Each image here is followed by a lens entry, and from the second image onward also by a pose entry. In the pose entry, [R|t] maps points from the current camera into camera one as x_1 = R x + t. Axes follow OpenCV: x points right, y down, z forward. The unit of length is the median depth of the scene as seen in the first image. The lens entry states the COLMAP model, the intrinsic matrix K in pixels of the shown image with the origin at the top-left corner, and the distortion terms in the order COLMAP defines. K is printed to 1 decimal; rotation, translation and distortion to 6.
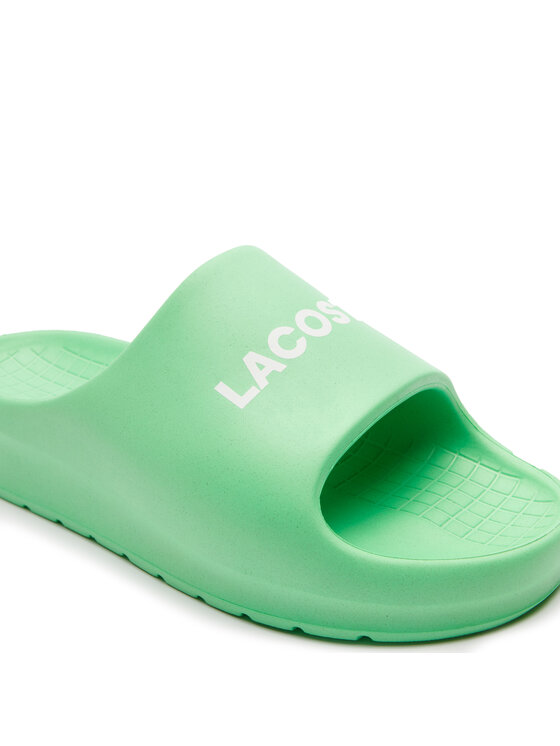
lens RADIAL K [[958.2, 0, 280.0], [0, 958.2, 373.0], [0, 0, 1]] dist [-0.003110, -0.015431]
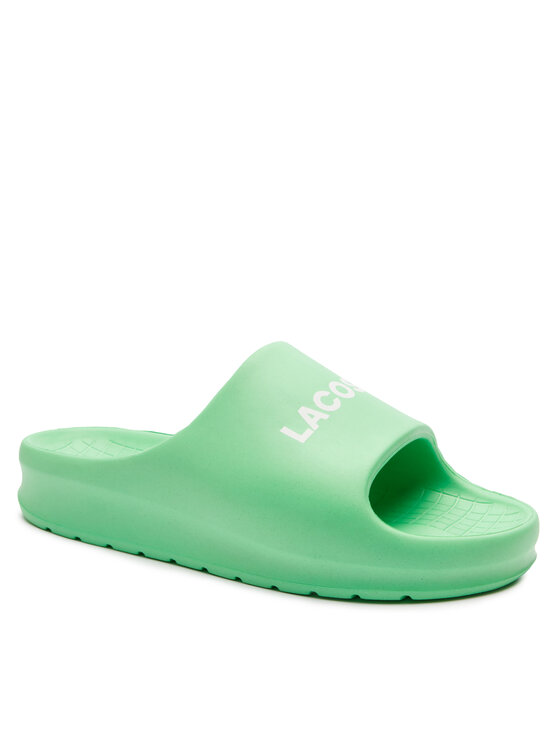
lens RADIAL K [[958.2, 0, 280.0], [0, 958.2, 373.0], [0, 0, 1]] dist [-0.003110, -0.015431]
pose [[0.989240, 0.000010, 0.146300, -0.266788], [0.031494, 0.976540, -0.213021, 0.225439], [-0.142870, 0.215337, 0.966032, -0.343629]]
